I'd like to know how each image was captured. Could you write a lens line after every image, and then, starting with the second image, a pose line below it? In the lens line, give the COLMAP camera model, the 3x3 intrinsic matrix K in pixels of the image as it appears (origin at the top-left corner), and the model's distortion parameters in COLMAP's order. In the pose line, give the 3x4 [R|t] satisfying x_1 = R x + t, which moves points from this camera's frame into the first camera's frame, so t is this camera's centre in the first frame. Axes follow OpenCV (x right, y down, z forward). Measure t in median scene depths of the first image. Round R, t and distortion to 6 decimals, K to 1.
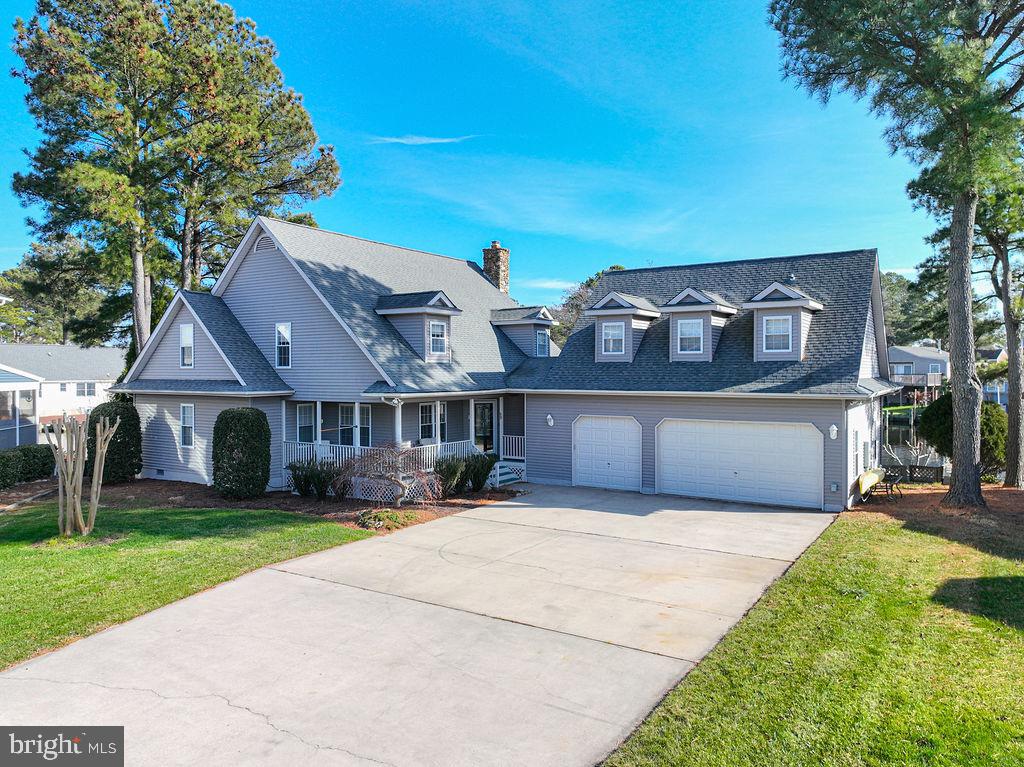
lens RADIAL K [[722.0, 0, 511.1], [0, 722.0, 373.9], [0, 0, 1]] dist [0.002105, 0.008872]
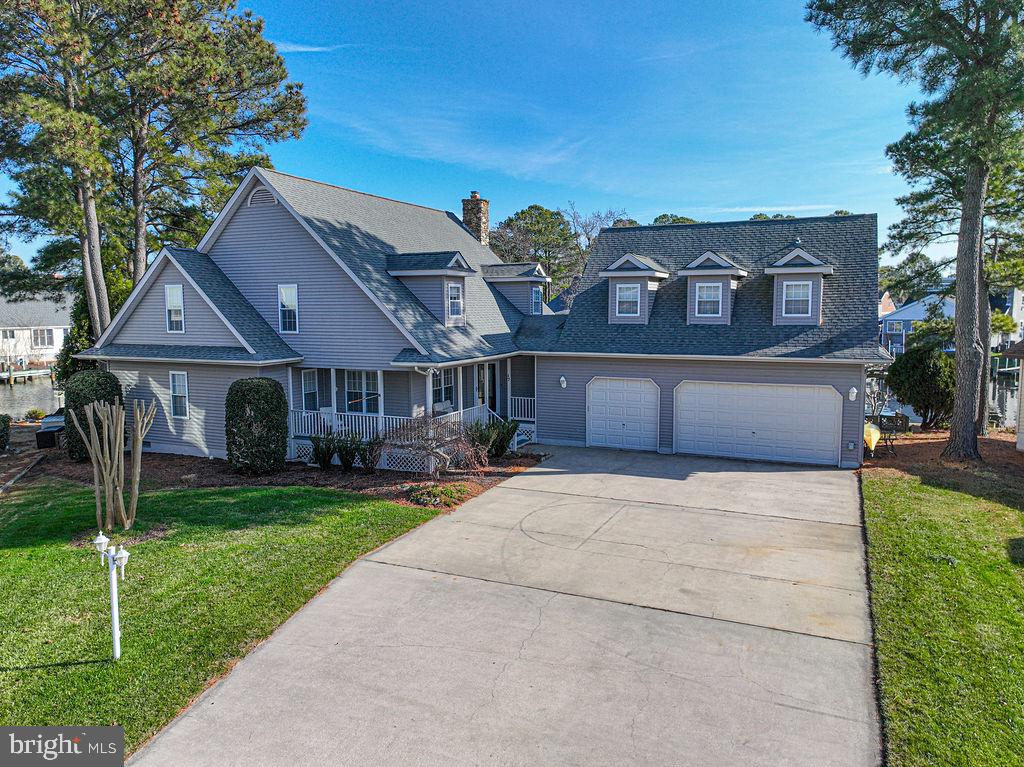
lens RADIAL K [[722.0, 0, 511.1], [0, 722.0, 373.9], [0, 0, 1]] dist [0.002105, 0.008872]
pose [[0.989419, -0.017048, 0.144081, -0.178138], [0.004199, 0.996021, 0.089016, -0.040147], [-0.145026, -0.087469, 0.985554, 0.030004]]
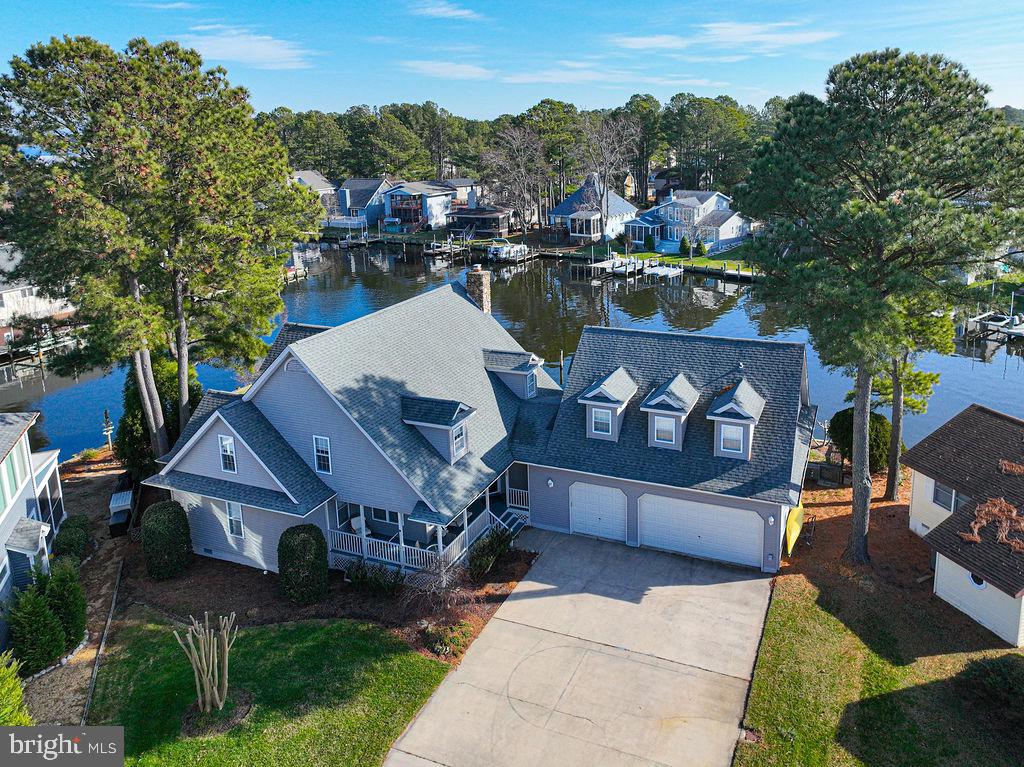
lens RADIAL K [[760.9, 0, 564.0], [0, 760.9, 274.1], [0, 0, 1]] dist [-0.001775, 0.007384]
pose [[0.982485, -0.051898, 0.178969, -0.149868], [0.017870, 0.982247, 0.186737, -0.577964], [-0.185484, -0.180268, 0.965971, -0.200561]]
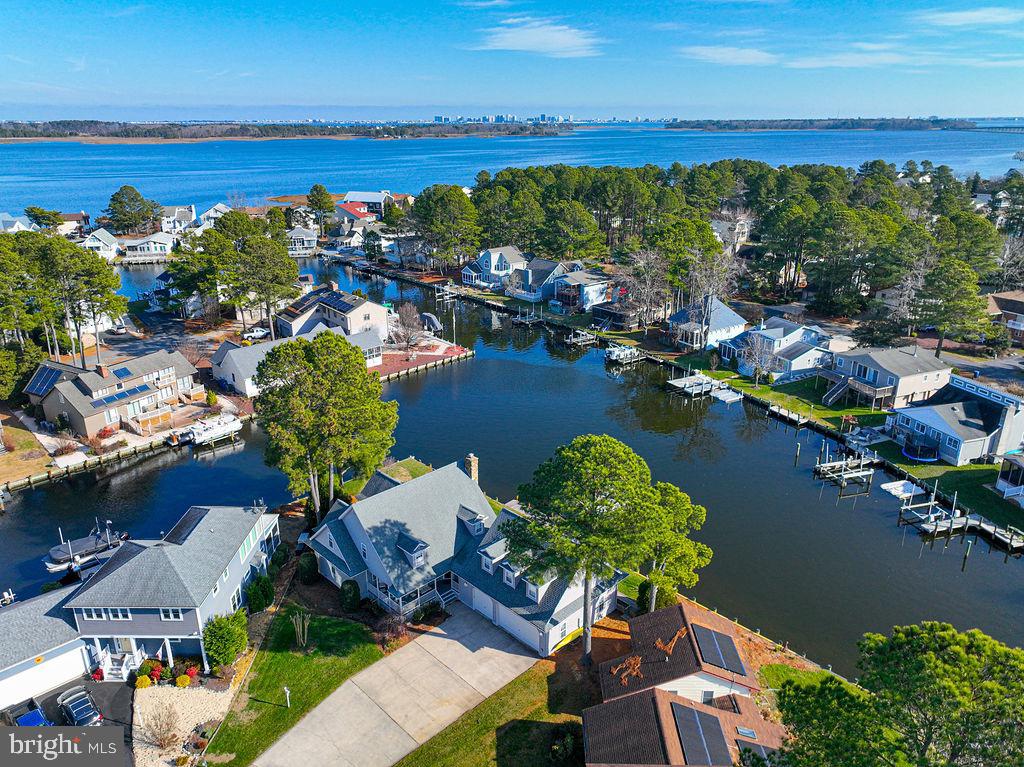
lens RADIAL K [[726.6, 0, 511.2], [0, 726.6, 372.1], [0, 0, 1]] dist [0.005509, 0.002853]
pose [[0.974140, 0.074096, -0.213450, 0.769718], [0.000505, 0.943983, 0.329994, -1.630345], [0.225944, -0.321568, 0.919534, -1.173823]]
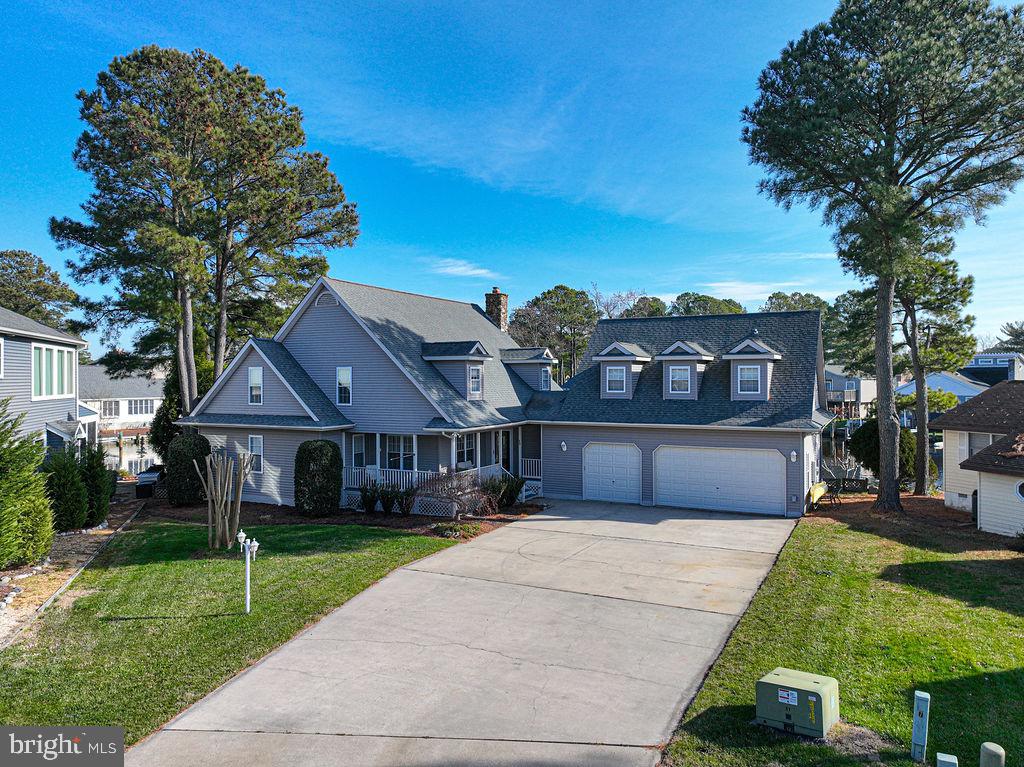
lens RADIAL K [[726.6, 0, 511.2], [0, 726.6, 372.1], [0, 0, 1]] dist [0.005509, 0.002853]
pose [[0.994860, -0.000101, 0.101263, -0.175065], [0.001522, 0.999902, -0.013952, -0.048515], [-0.101251, 0.014034, 0.994762, -0.233460]]
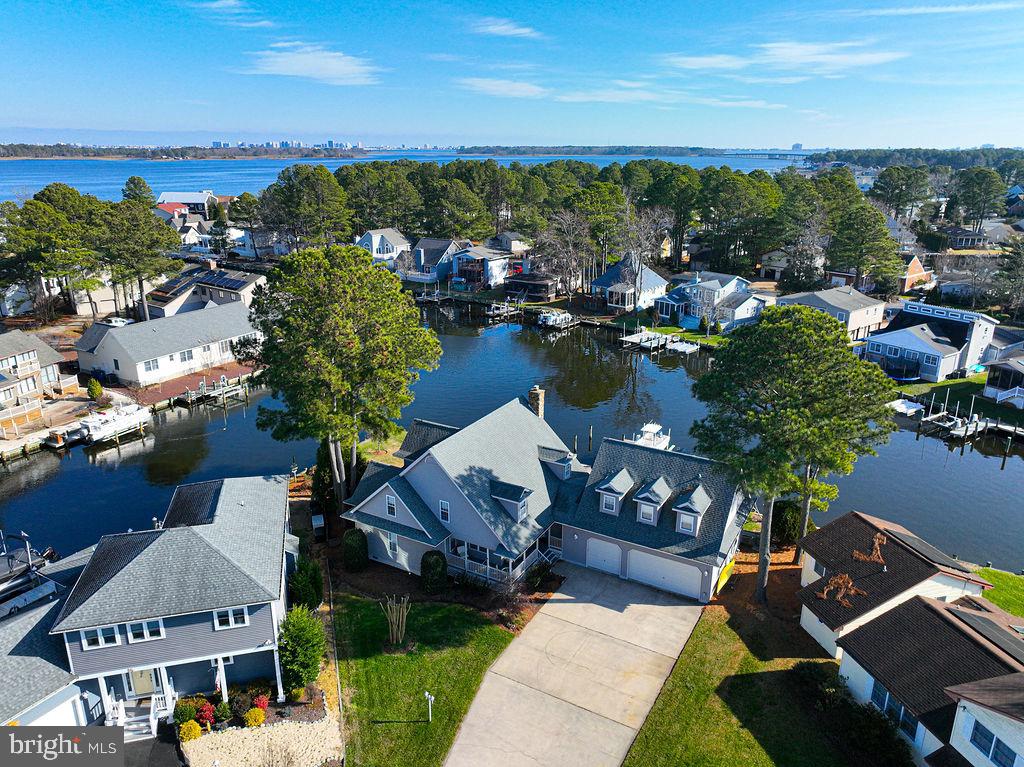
lens RADIAL K [[726.6, 0, 511.2], [0, 726.6, 372.1], [0, 0, 1]] dist [0.005509, 0.002853]
pose [[0.998655, -0.009152, 0.051037, -0.247692], [-0.006284, 0.955681, 0.294336, -1.064810], [-0.051469, -0.294260, 0.954338, -0.861786]]
